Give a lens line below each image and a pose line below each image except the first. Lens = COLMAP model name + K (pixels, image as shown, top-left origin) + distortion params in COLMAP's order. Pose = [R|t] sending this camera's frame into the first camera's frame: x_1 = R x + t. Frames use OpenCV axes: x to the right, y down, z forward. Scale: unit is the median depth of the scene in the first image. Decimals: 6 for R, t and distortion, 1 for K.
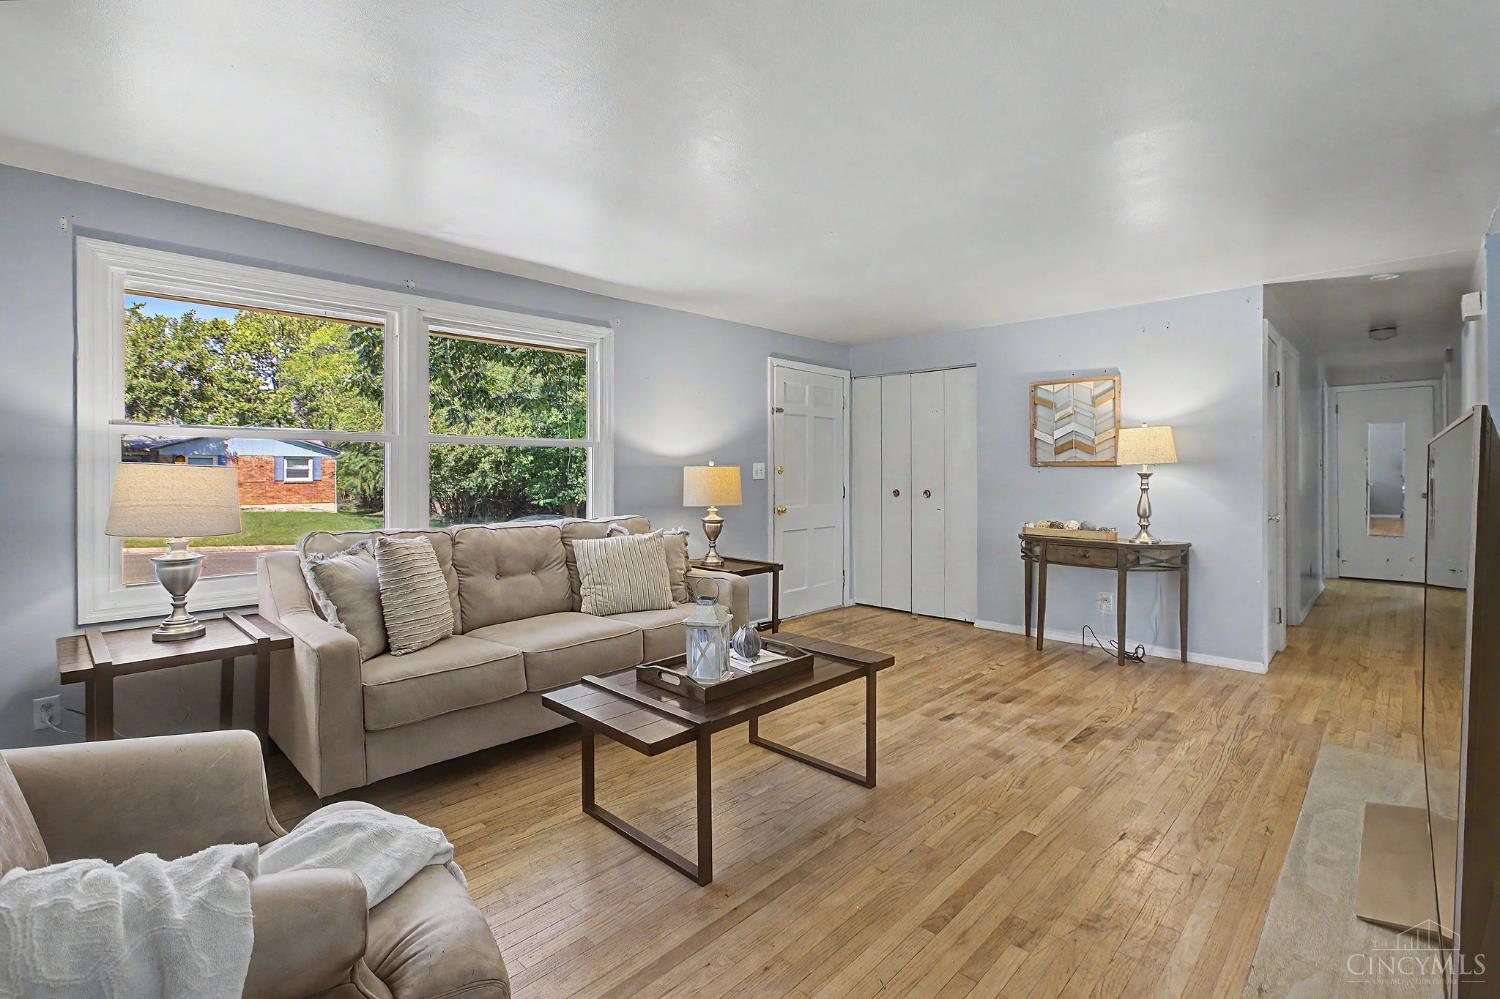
lens RADIAL K [[685.8, 0, 754.6], [0, 685.8, 484.0], [0, 0, 1]] dist [-0.020709, 0.011339]
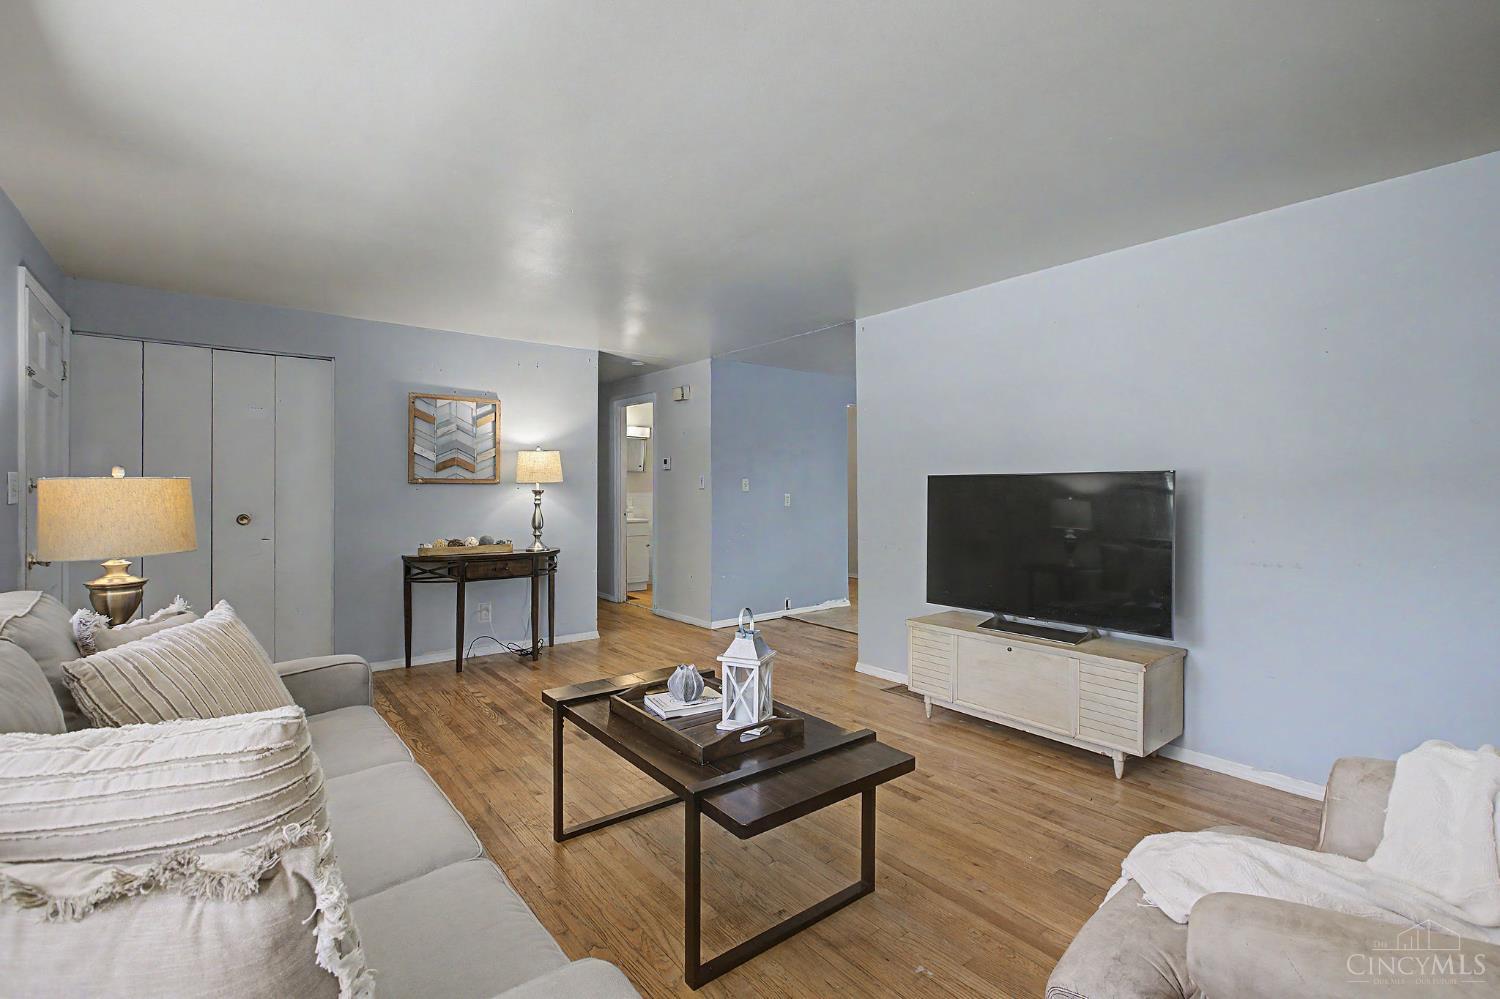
lens RADIAL K [[675.4, 0, 762.3], [0, 675.4, 490.2], [0, 0, 1]] dist [-0.014737, 0.010903]
pose [[0.124961, -0.001427, 0.992161, -0.499978], [0.016811, 0.999858, -0.000679, -0.008382], [-0.992019, 0.016764, 0.124967, 0.464306]]
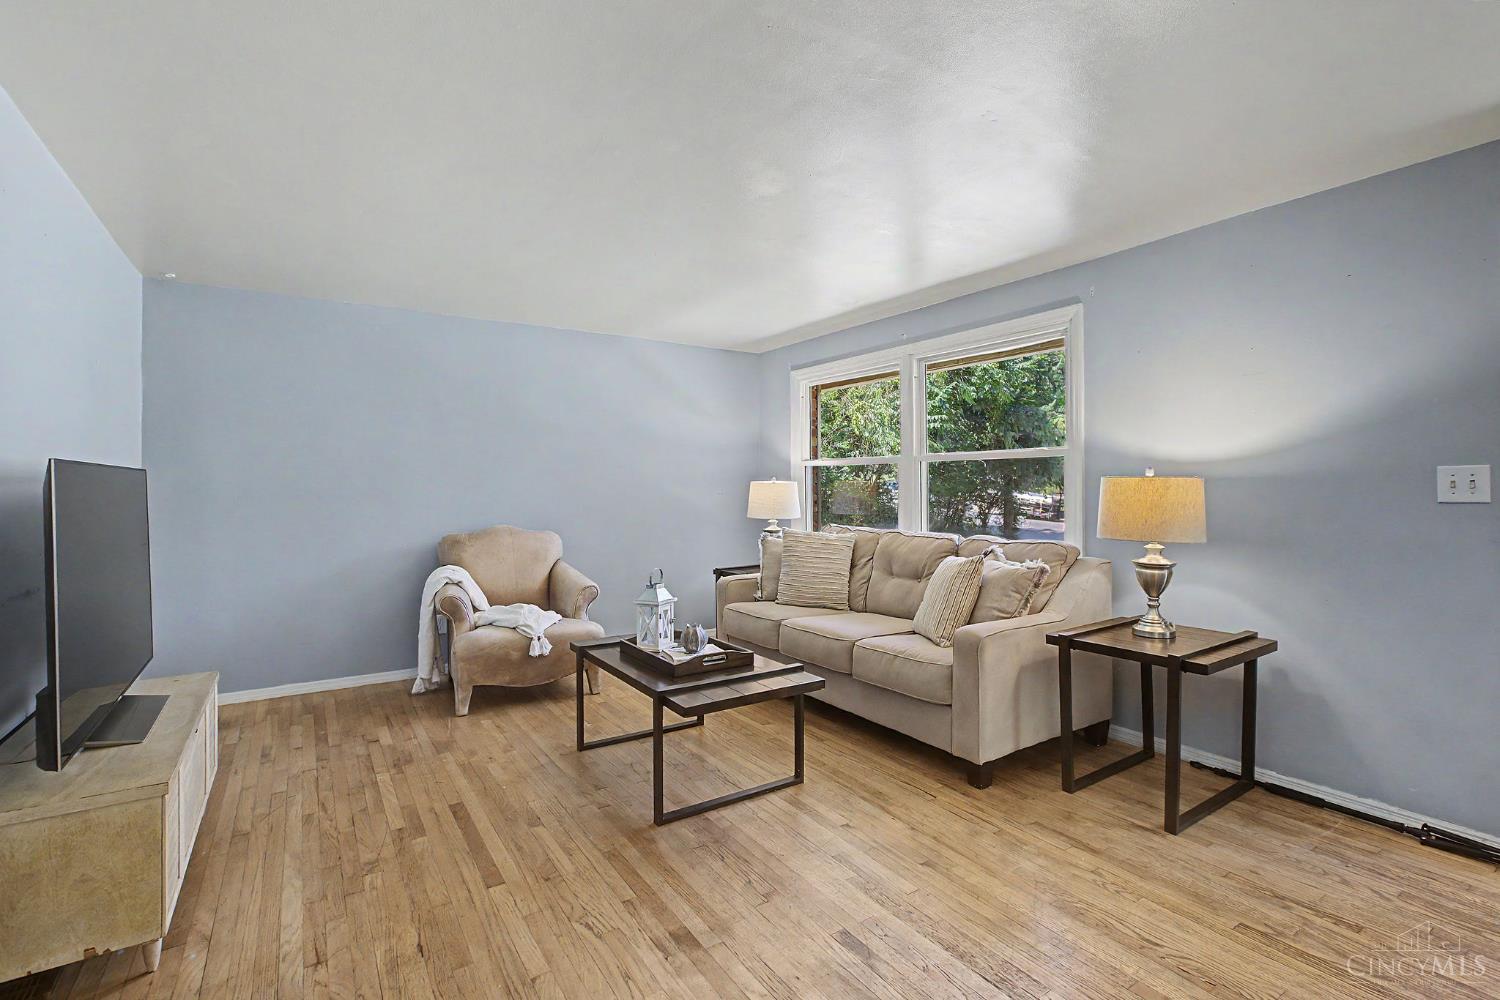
lens RADIAL K [[685.8, 0, 754.6], [0, 685.8, 484.5], [0, 0, 1]] dist [-0.020709, 0.011339]
pose [[-0.213376, 0.002367, -0.976967, 0.621406], [-0.014593, 0.999878, 0.005610, -0.016735], [0.976861, 0.015454, -0.213315, 0.778283]]
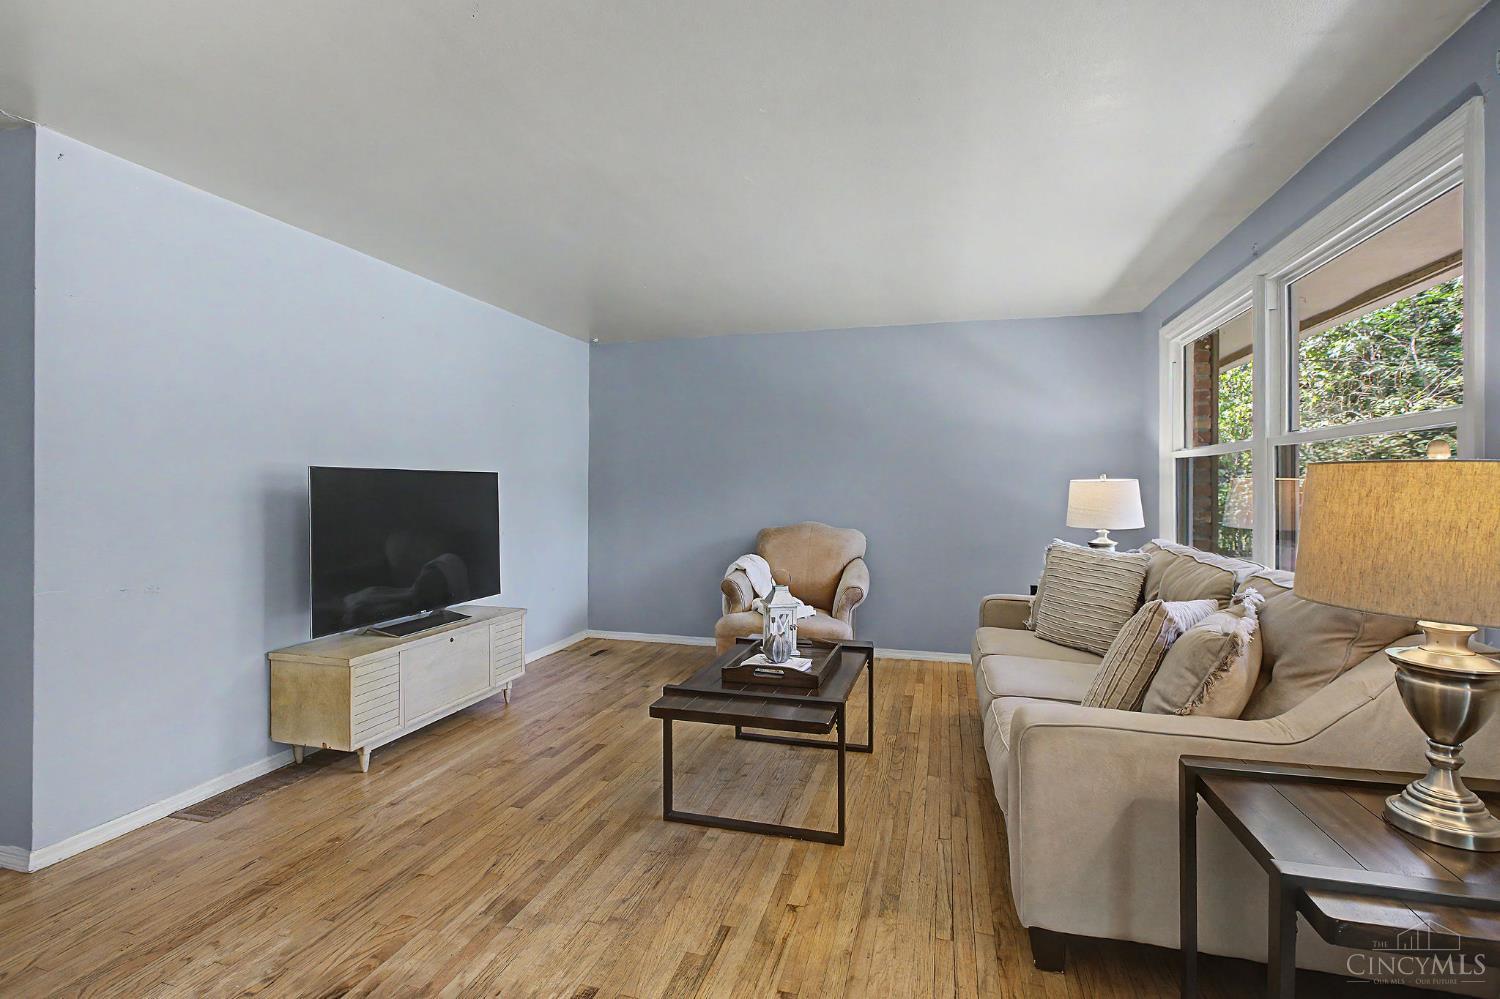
lens RADIAL K [[675.4, 0, 762.3], [0, 675.4, 490.2], [0, 0, 1]] dist [-0.014737, 0.010903]
pose [[-0.874855, 0.003935, -0.484369, 0.297487], [-0.008046, 0.999711, 0.022656, -0.018539], [0.484318, 0.023718, -0.874570, 1.098990]]
